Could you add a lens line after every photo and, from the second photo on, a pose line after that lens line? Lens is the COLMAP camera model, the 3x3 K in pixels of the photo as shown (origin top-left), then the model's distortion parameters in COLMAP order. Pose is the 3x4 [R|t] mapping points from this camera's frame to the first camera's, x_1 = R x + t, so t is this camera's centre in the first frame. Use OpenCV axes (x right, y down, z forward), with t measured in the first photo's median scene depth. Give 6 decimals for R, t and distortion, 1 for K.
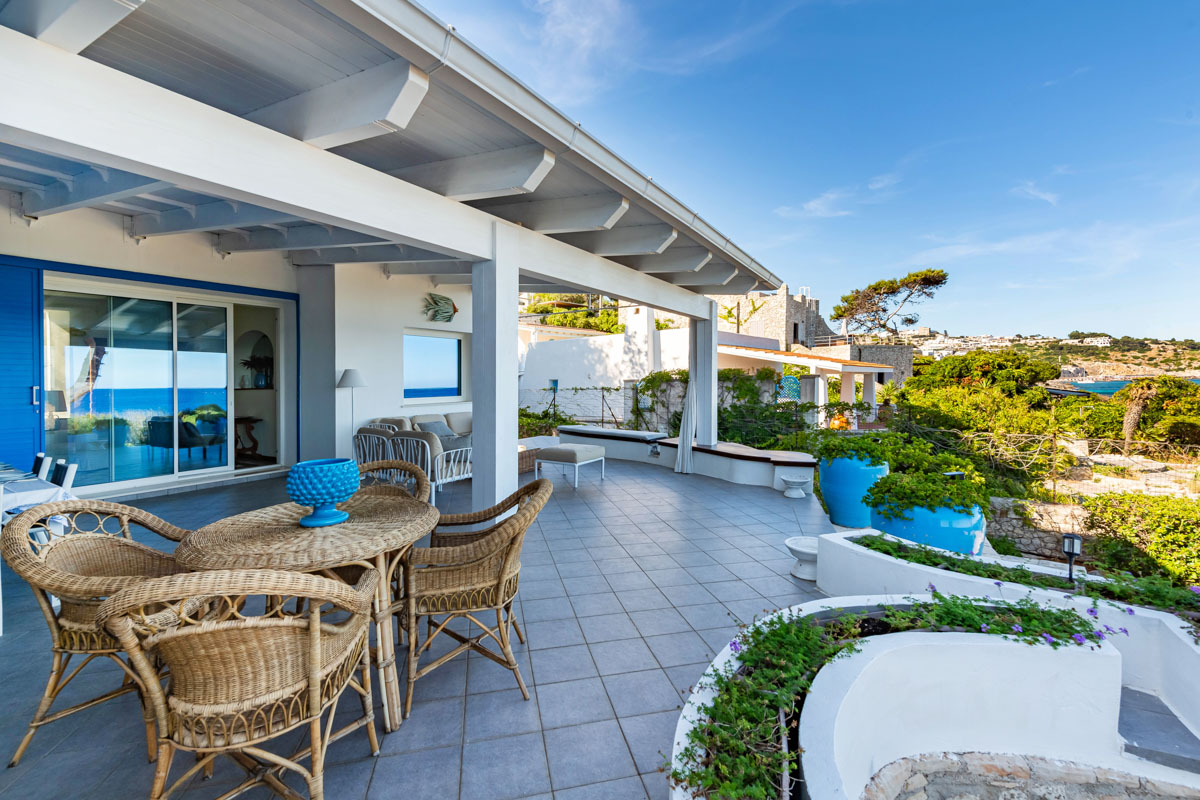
lens RADIAL K [[481.6, 0, 600.0], [0, 481.6, 400.0], [0, 0, 1]] dist [0.002148, -0.000072]
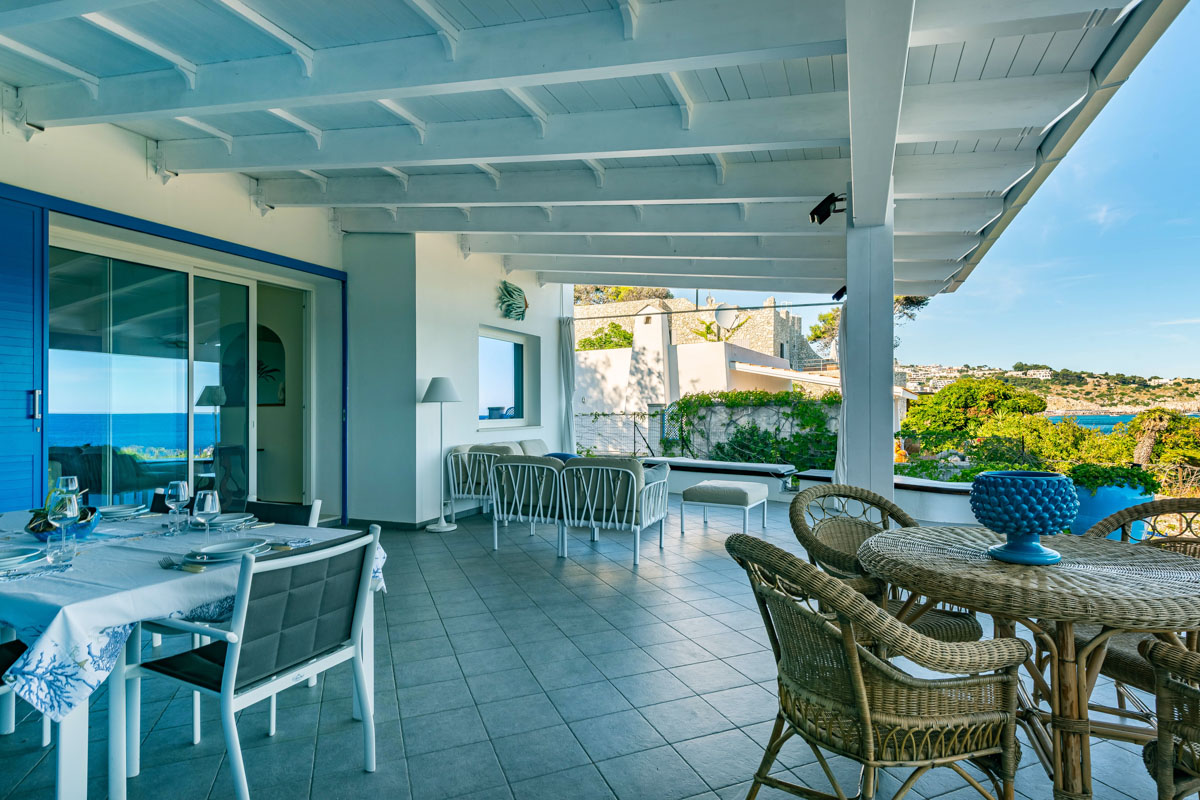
lens RADIAL K [[591.8, 0, 602.4], [0, 591.8, 432.8], [0, 0, 1]] dist [0.000067, 0.000635]
pose [[0.986014, 0.003310, 0.166629, -0.204781], [-0.002773, 0.999990, -0.003453, 0.010736], [-0.166639, 0.002943, 0.986014, 0.035909]]
